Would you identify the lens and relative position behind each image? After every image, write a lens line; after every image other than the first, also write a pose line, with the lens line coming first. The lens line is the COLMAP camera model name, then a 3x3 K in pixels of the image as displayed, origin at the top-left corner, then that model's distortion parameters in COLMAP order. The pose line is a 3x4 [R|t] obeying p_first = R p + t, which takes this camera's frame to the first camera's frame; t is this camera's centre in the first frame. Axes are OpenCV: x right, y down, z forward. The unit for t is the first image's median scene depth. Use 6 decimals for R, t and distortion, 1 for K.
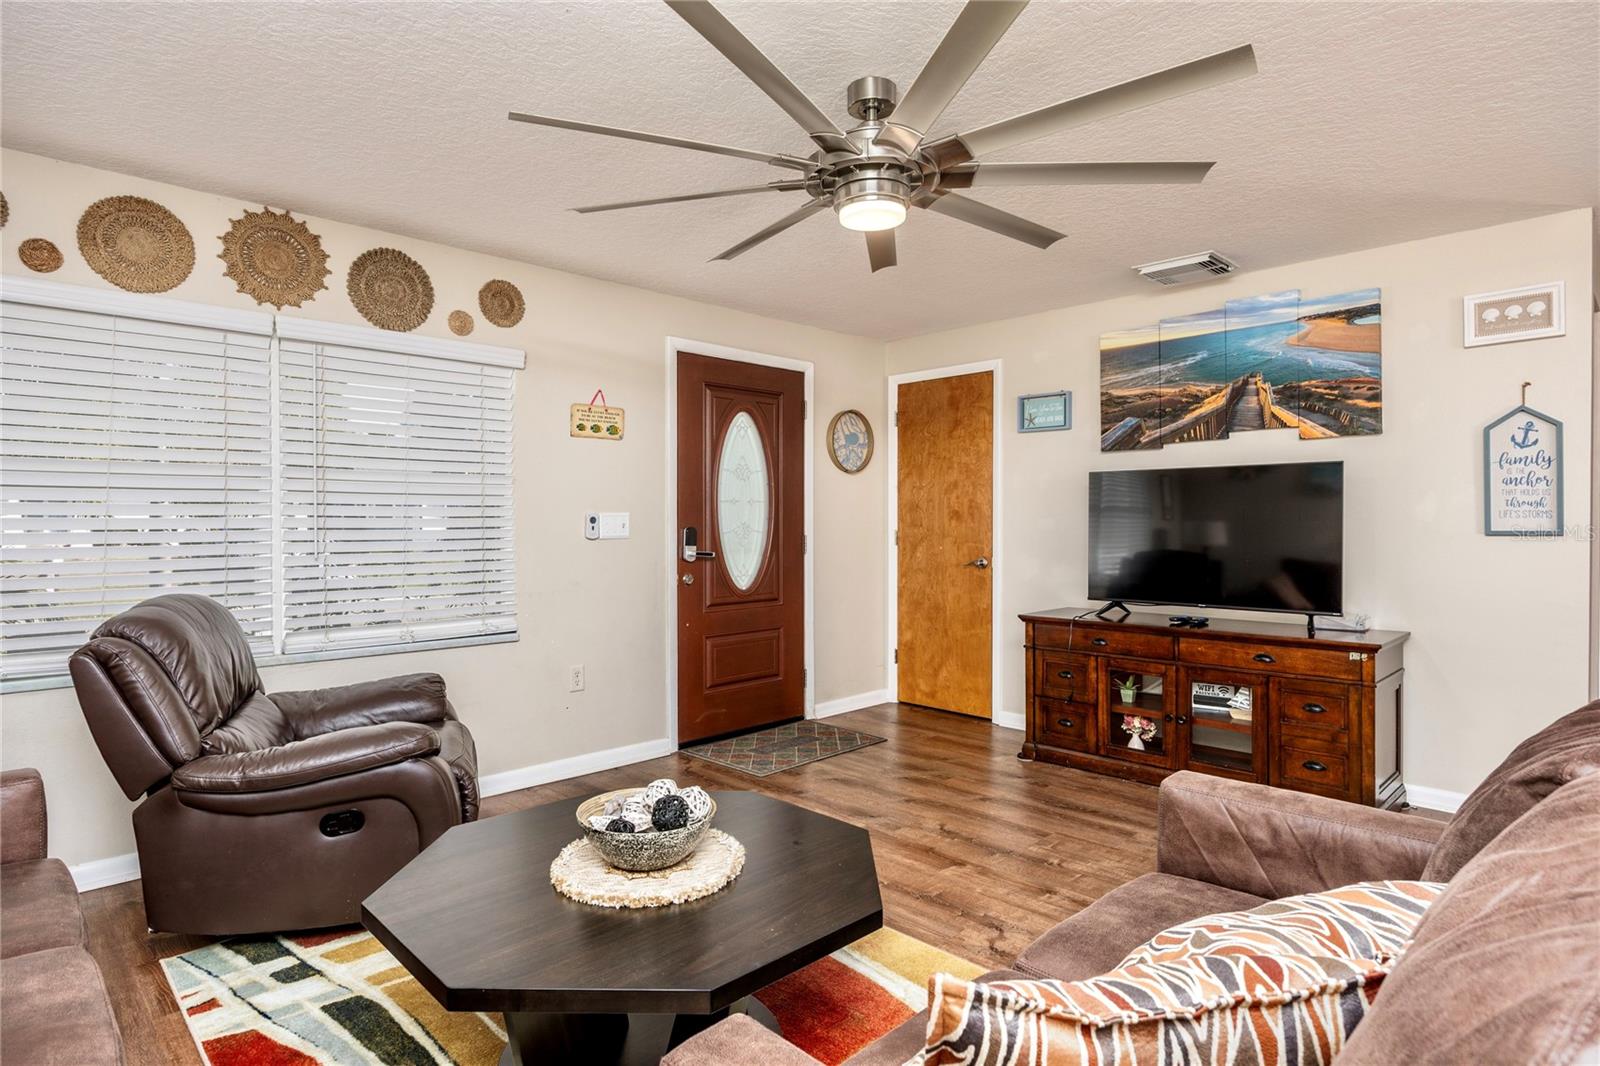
lens RADIAL K [[863.9, 0, 796.8], [0, 863.9, 535.1], [0, 0, 1]] dist [-0.013356, 0.001450]
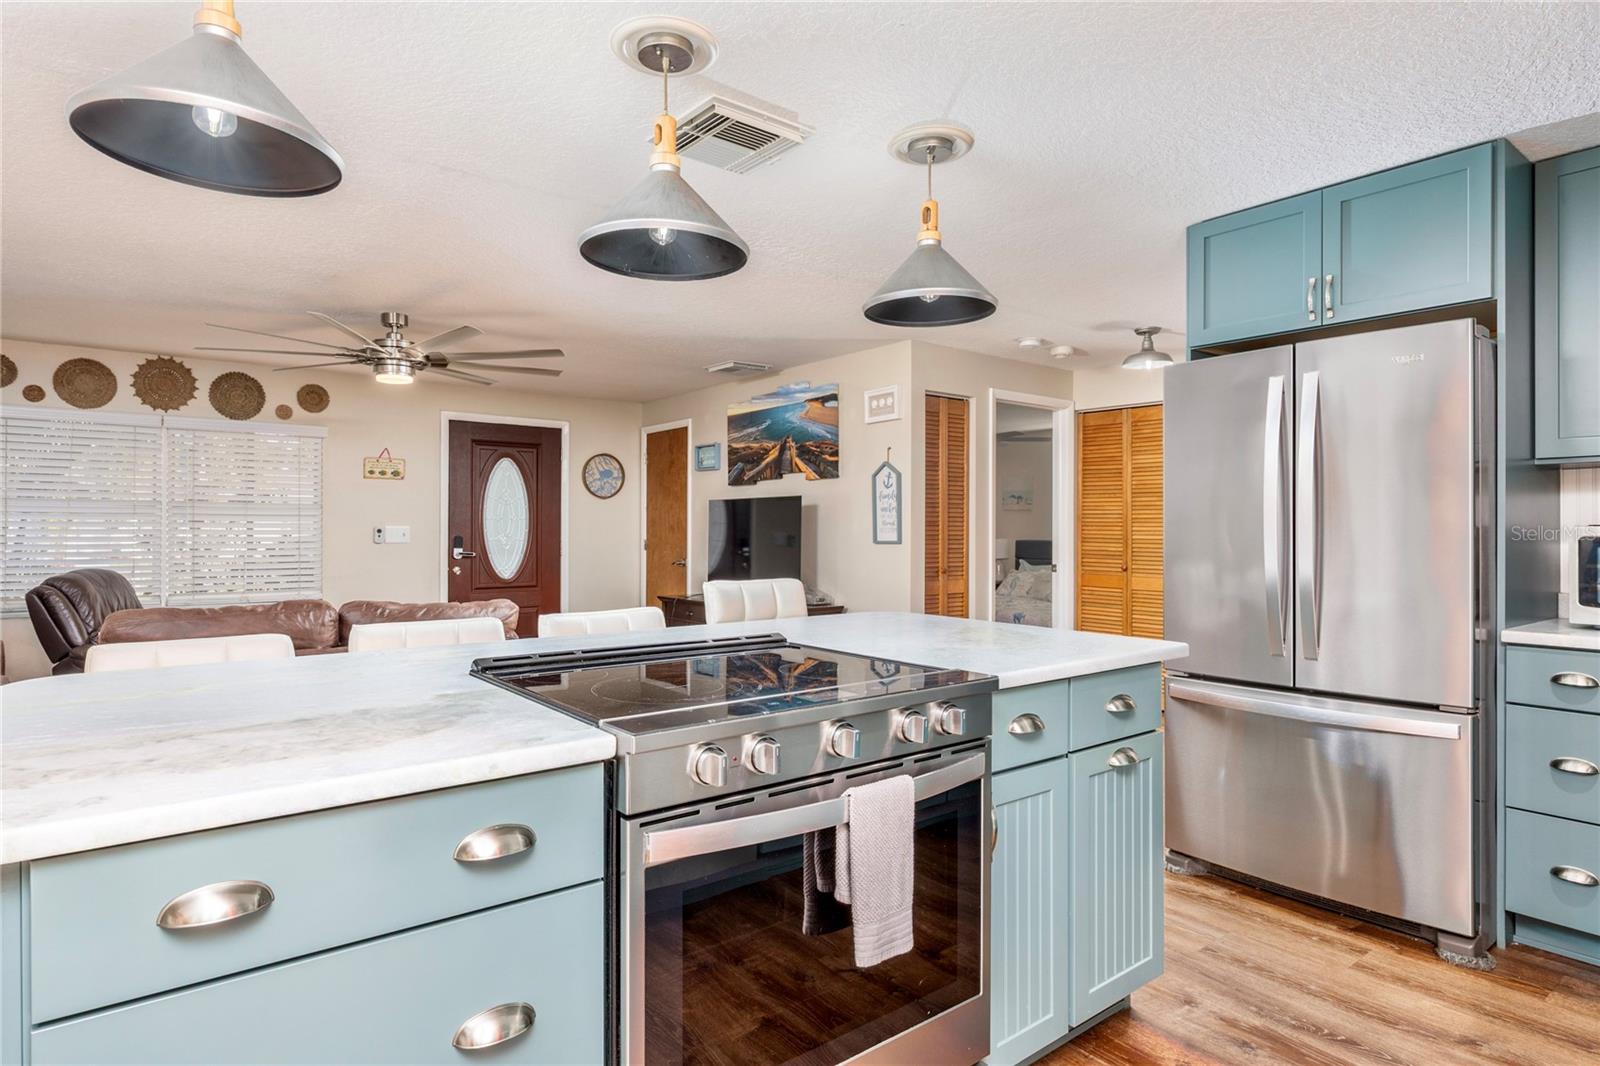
lens RADIAL K [[901.9, 0, 801.0], [0, 901.9, 531.2], [0, 0, 1]] dist [-0.005274, -0.001750]
pose [[0.993473, 0.005699, -0.113928, 0.762743], [-0.007593, 0.999840, -0.016195, 0.004111], [0.113818, 0.016954, 0.993357, -0.580398]]
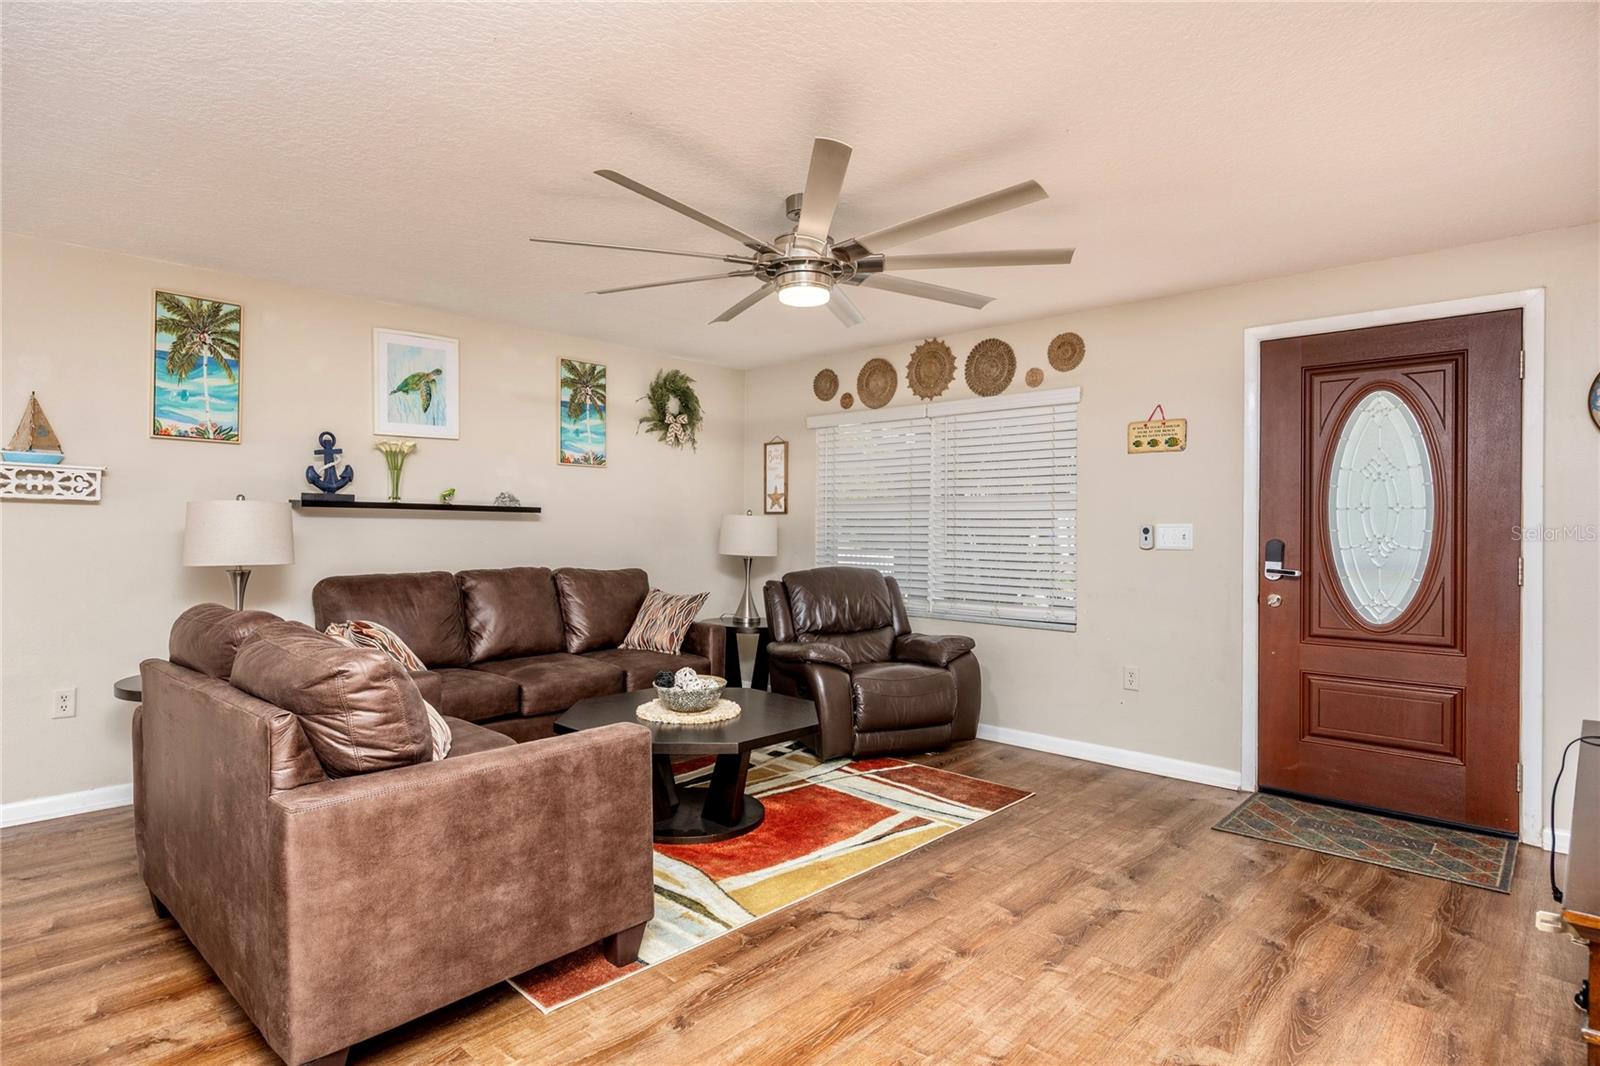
lens RADIAL K [[863.9, 0, 799.9], [0, 863.9, 538.7], [0, 0, 1]] dist [-0.013356, 0.001450]
pose [[0.028136, 0.013101, -0.999518, 0.852287], [-0.023825, 0.999639, 0.012432, -0.011694], [0.999320, 0.023463, 0.028438, 0.586745]]
